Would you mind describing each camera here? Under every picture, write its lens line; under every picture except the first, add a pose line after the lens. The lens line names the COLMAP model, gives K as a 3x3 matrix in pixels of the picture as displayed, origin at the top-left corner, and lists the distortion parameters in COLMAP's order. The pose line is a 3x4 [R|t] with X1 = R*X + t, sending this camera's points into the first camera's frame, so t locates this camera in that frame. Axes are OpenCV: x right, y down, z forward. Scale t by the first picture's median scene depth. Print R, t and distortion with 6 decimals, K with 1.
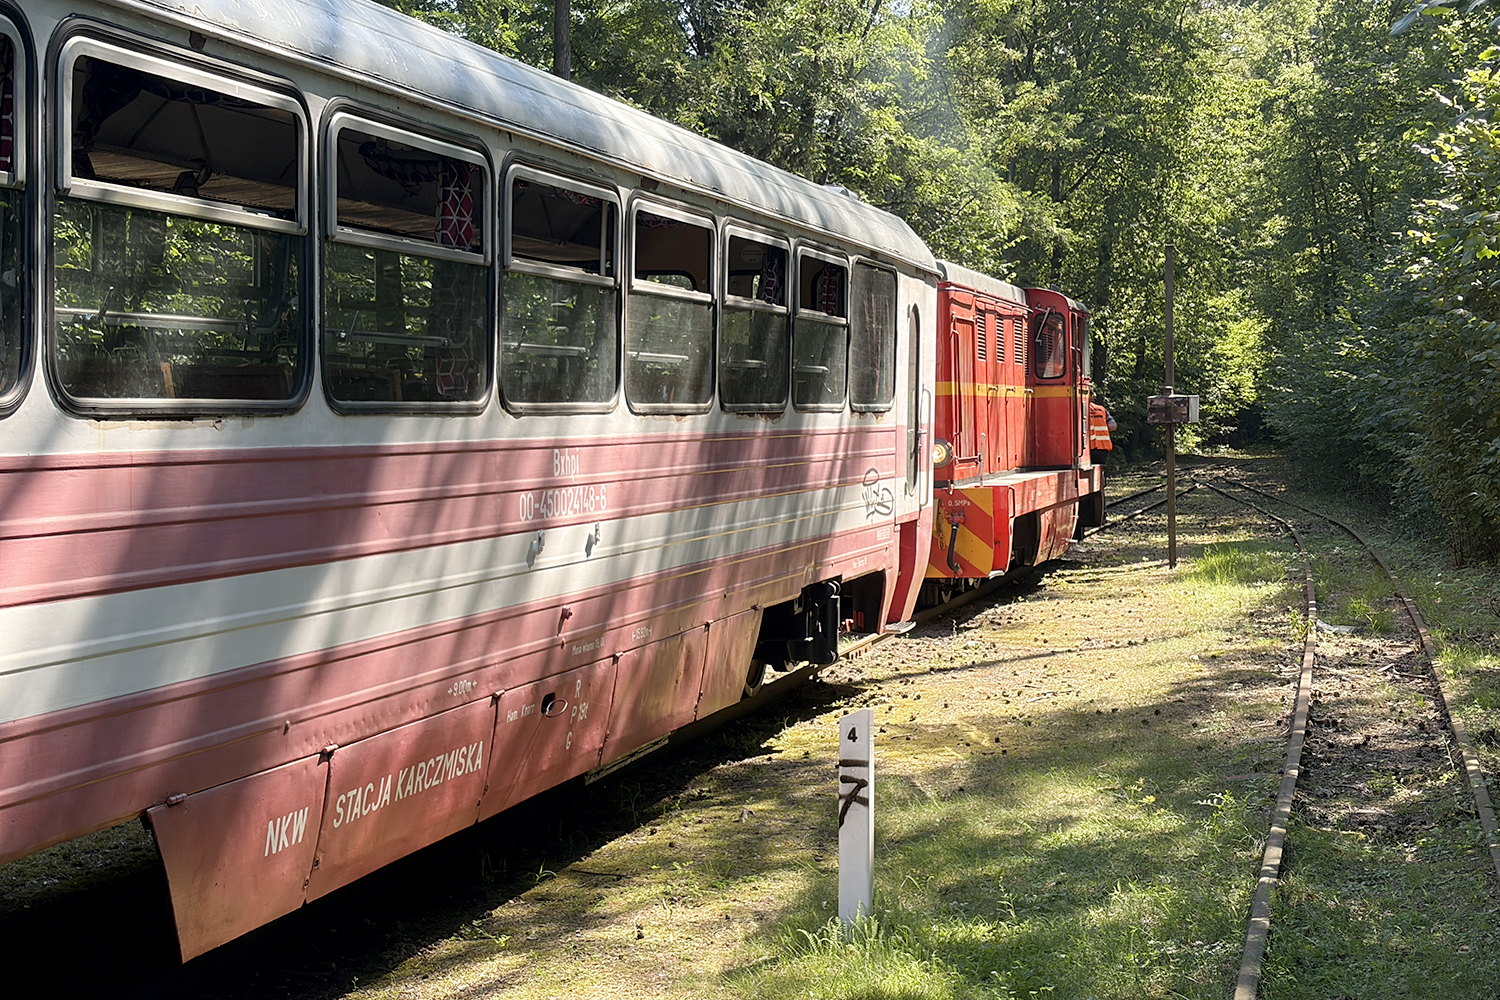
lens RADIAL K [[2275.8, 0, 752.7], [0, 2275.8, 557.7], [0, 0, 1]] dist [0.264462, -1.086584]
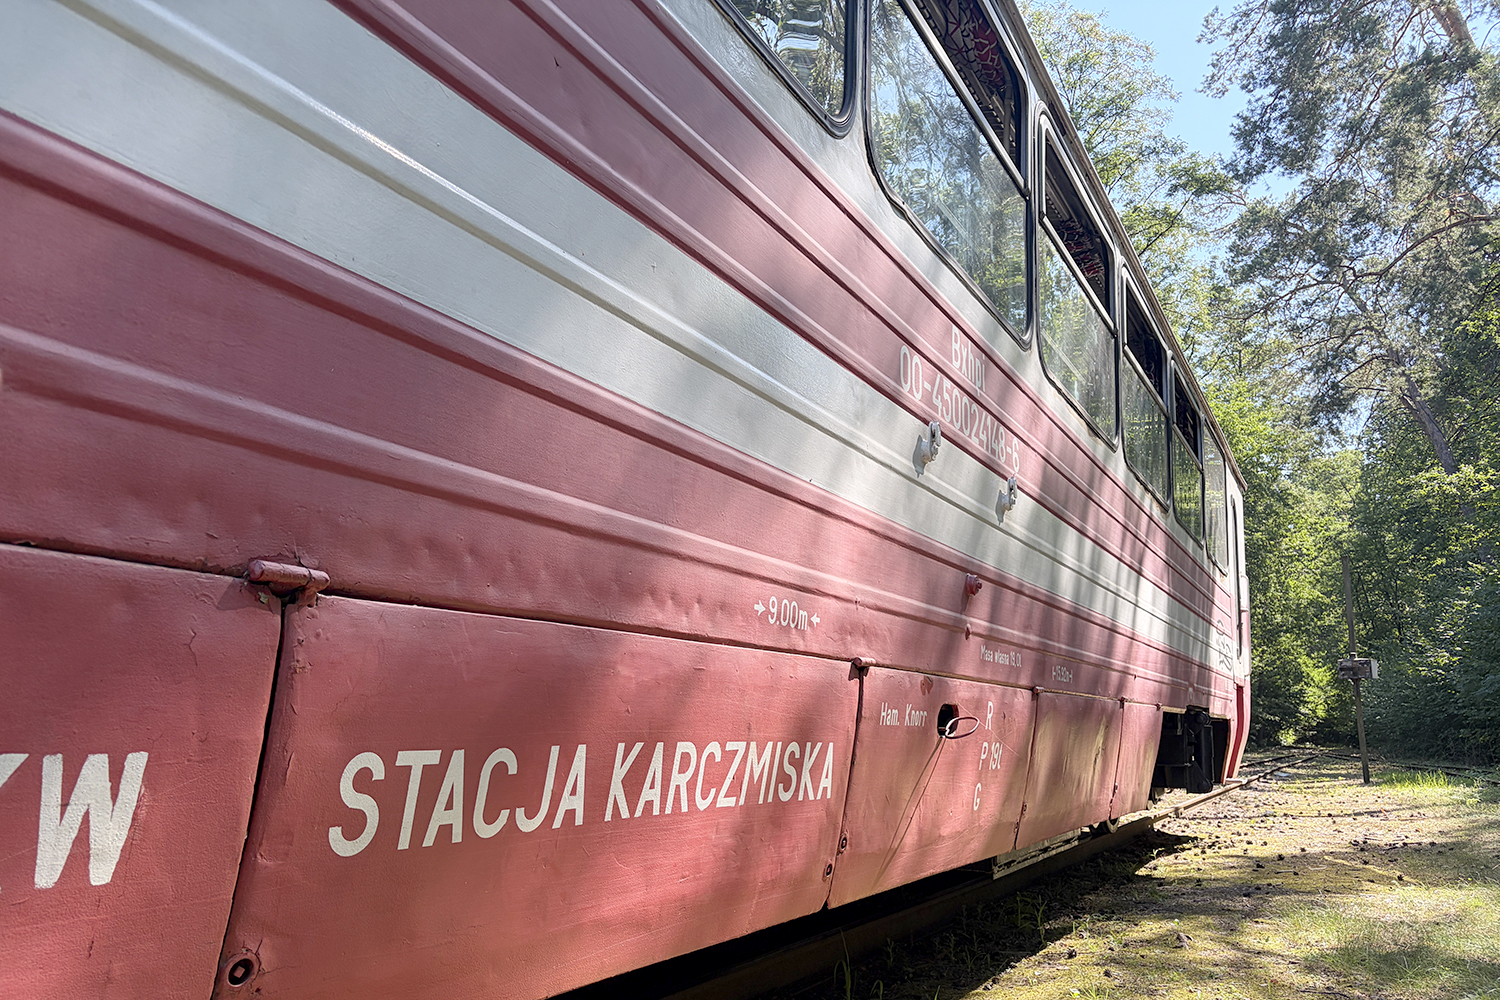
lens RADIAL K [[1132.3, 0, 727.3], [0, 1132.3, 500.0], [0, 0, 1]] dist [0.028031, -0.010459]
pose [[0.968830, -0.031489, -0.245715, -0.070121], [-0.032285, 0.967379, -0.251267, 0.085654], [0.245612, 0.251368, 0.936210, 0.678998]]
